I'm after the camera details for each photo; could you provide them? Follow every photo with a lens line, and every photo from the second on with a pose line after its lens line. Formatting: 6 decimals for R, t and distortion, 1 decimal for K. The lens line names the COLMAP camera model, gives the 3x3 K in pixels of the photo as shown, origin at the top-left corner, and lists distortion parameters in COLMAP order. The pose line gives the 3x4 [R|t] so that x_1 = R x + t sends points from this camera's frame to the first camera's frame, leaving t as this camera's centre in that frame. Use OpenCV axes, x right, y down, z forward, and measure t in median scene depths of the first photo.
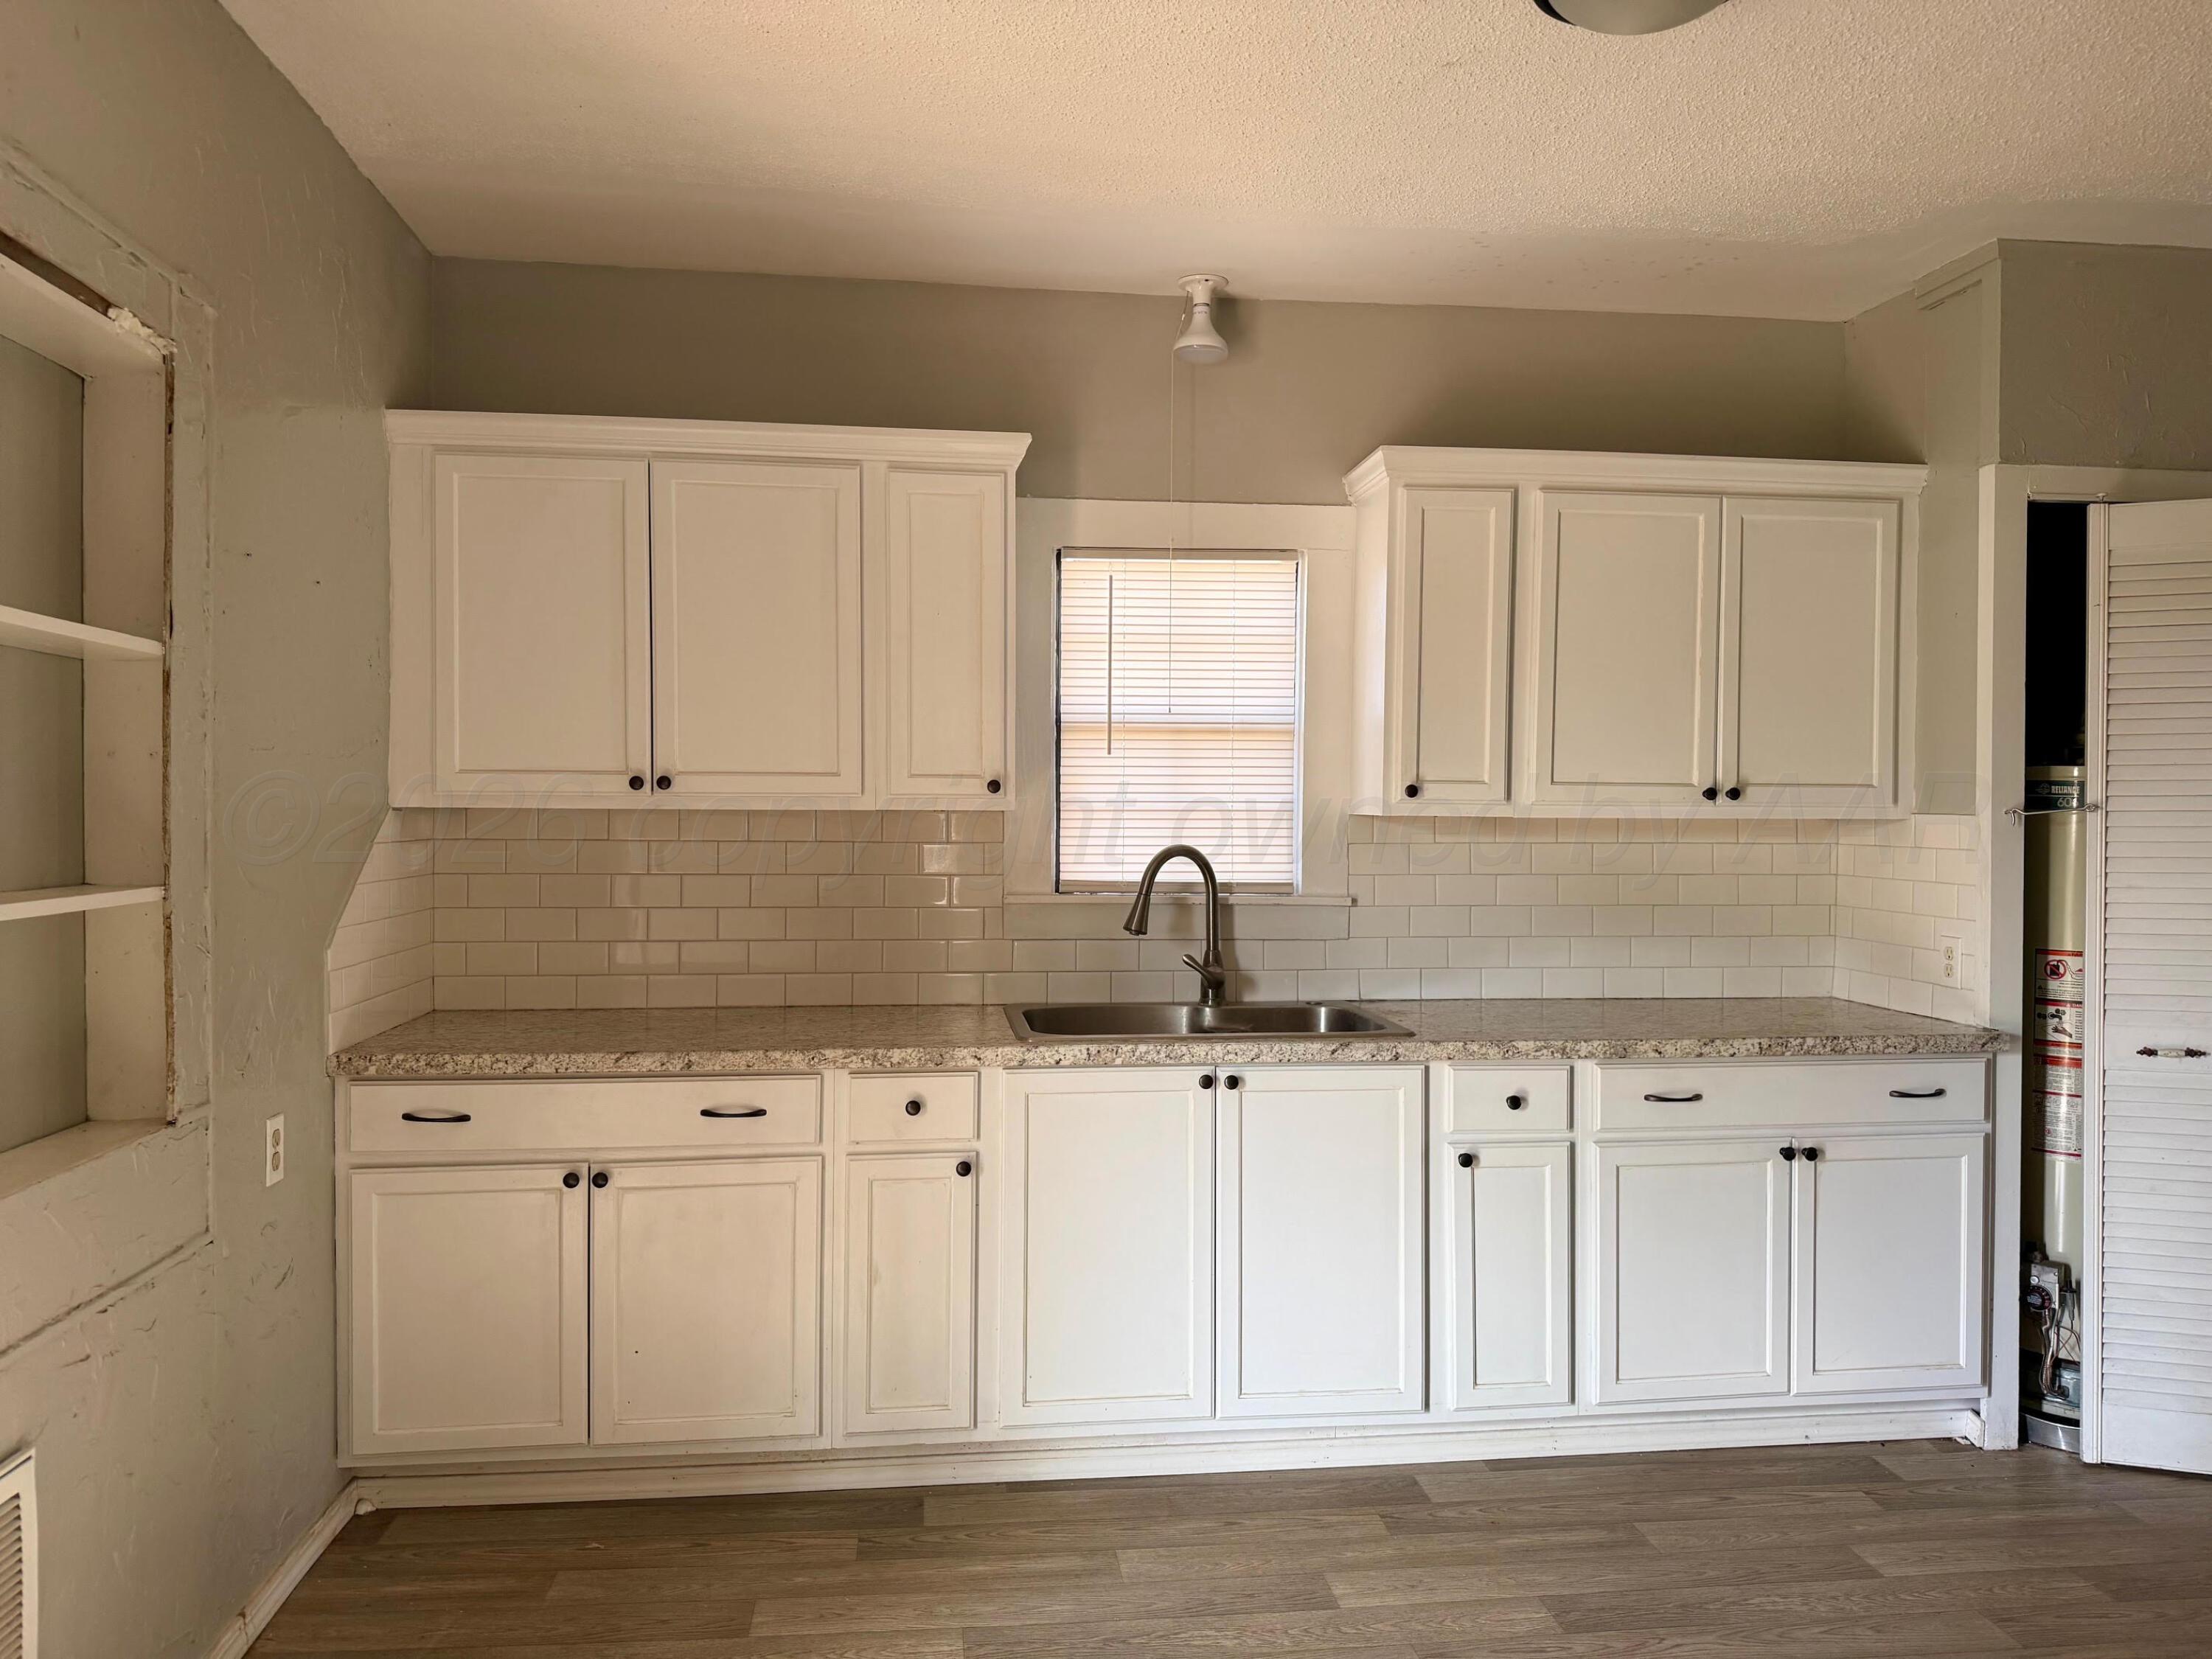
lens RADIAL K [[1552.4, 0, 1106.0], [0, 1552.4, 829.5], [0, 0, 1]] dist [0.144110, -0.229897]
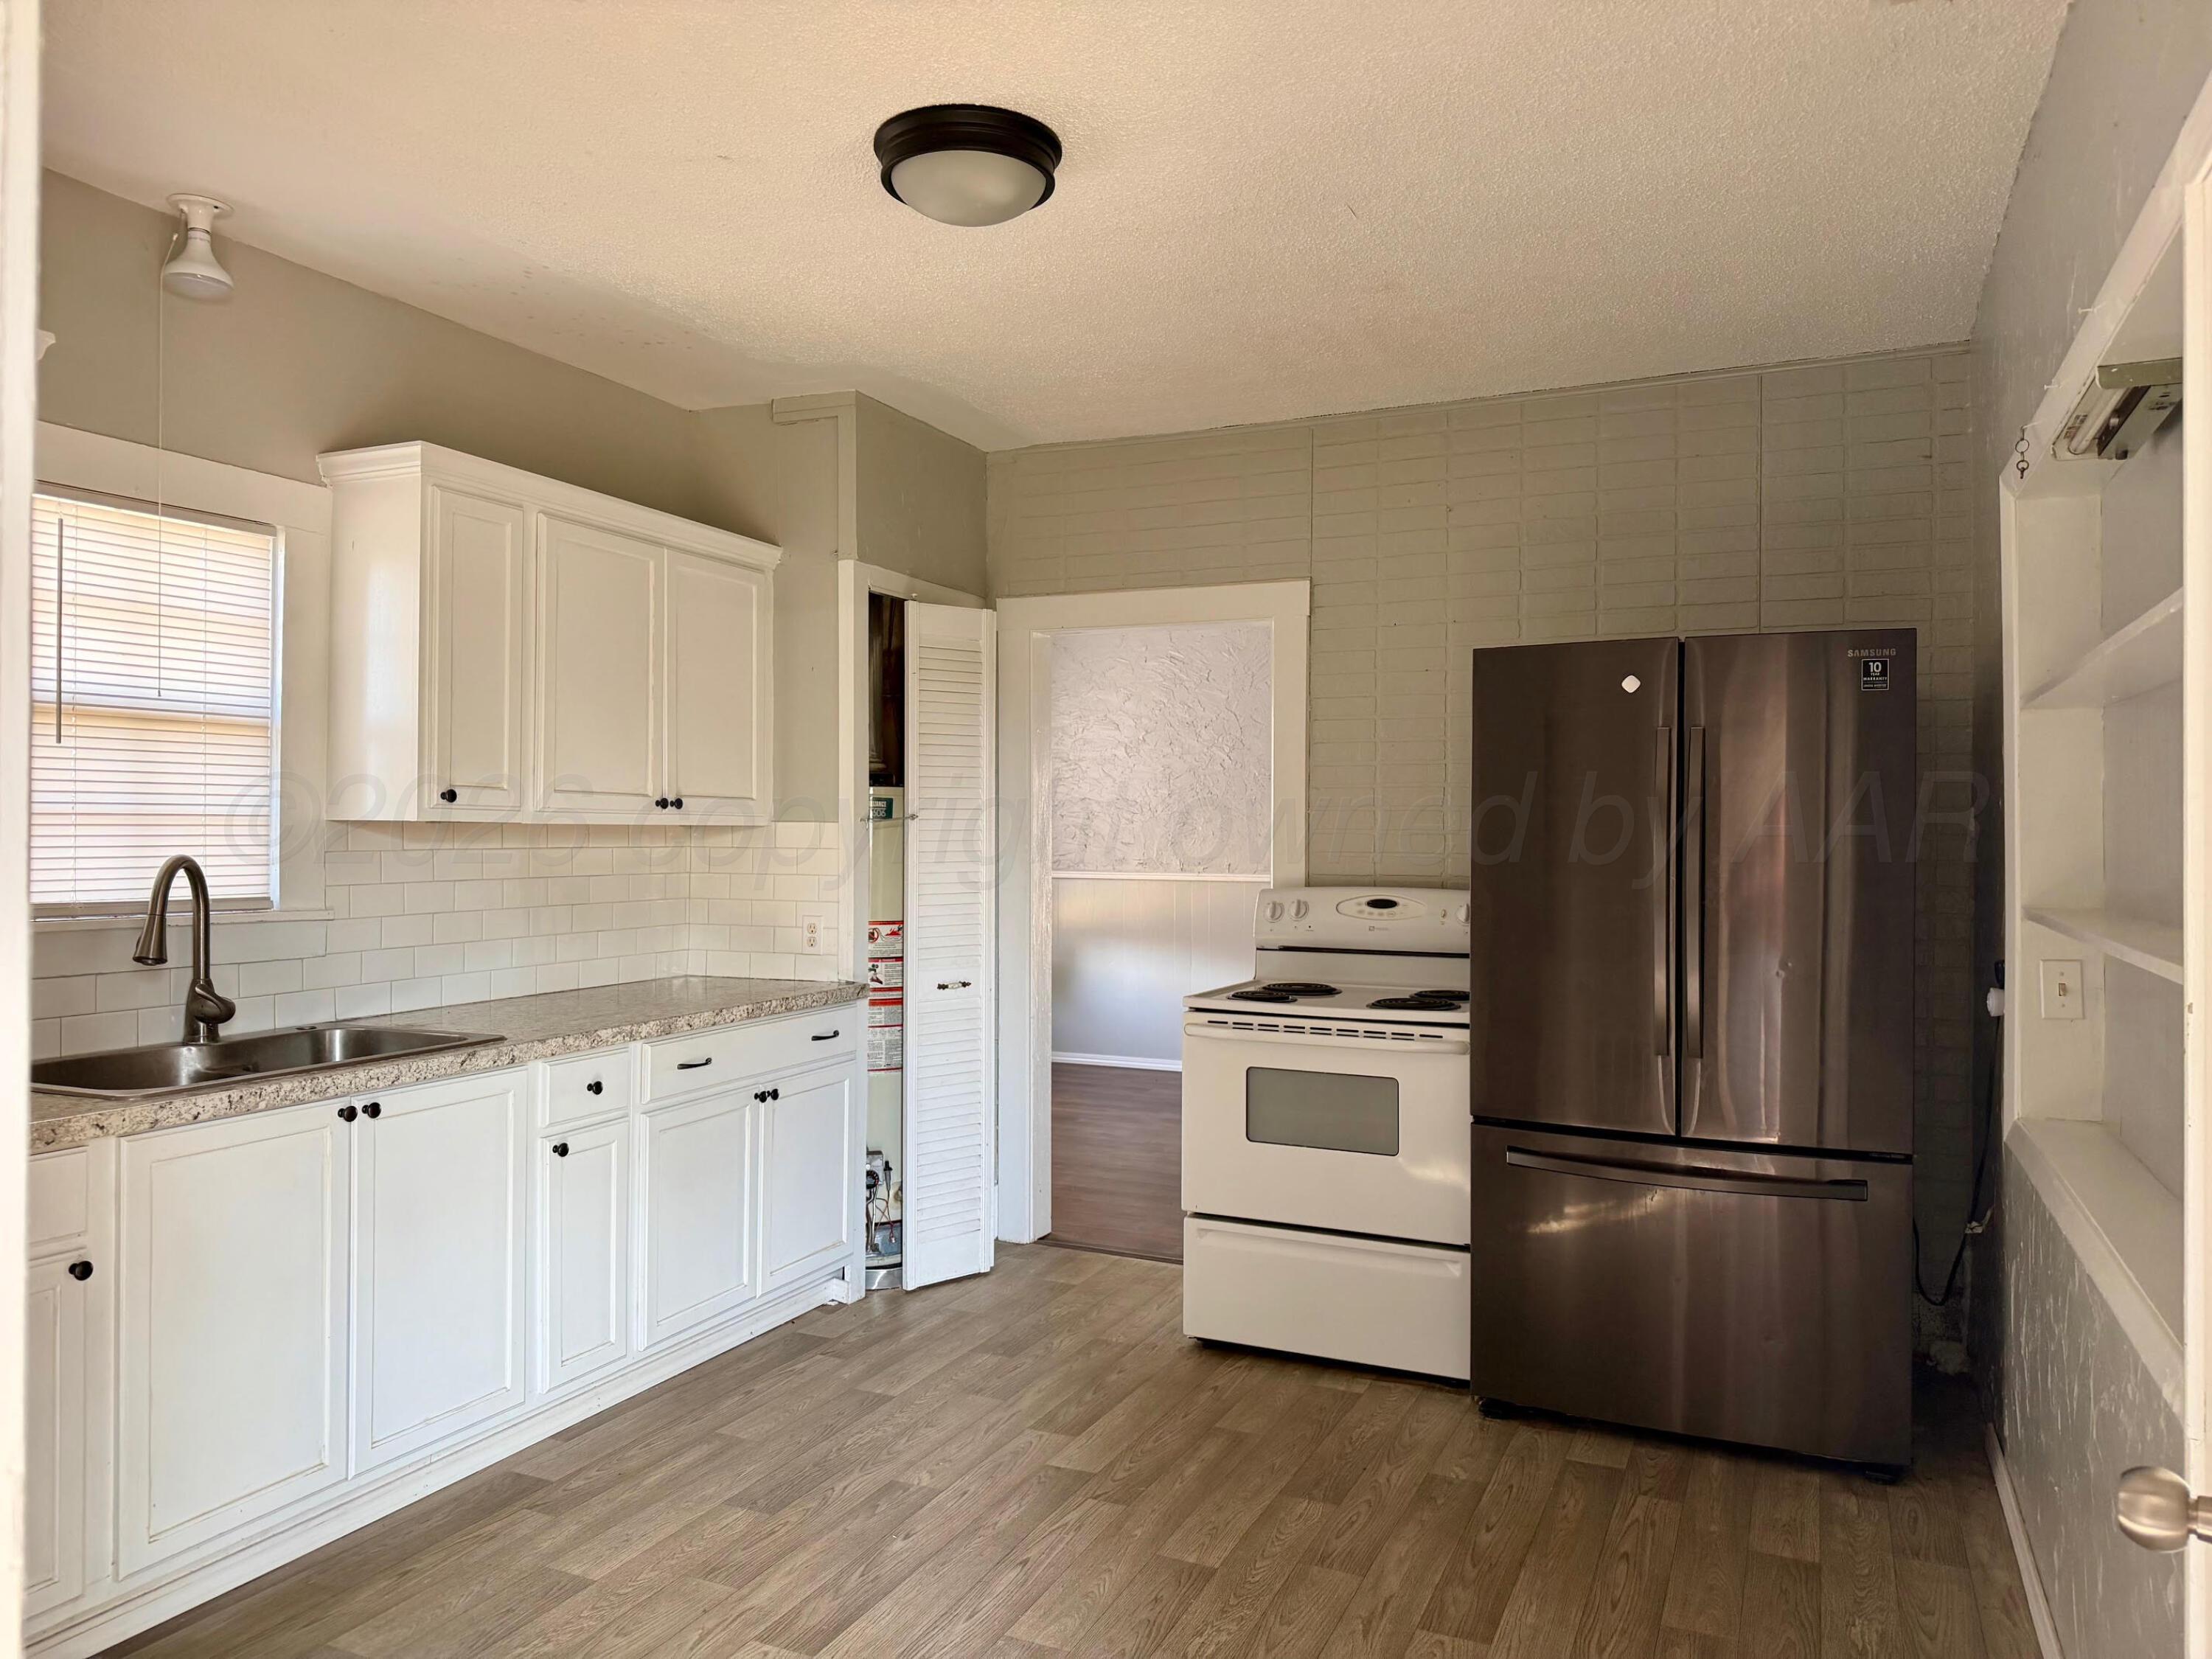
lens RADIAL K [[1552.4, 0, 1106.0], [0, 1552.4, 829.5], [0, 0, 1]] dist [0.144110, -0.229897]
pose [[0.518167, -0.001293, 0.855278, -0.458941], [0.010273, 0.999936, -0.004712, 0.005699], [-0.855218, 0.011227, 0.518147, 0.137521]]
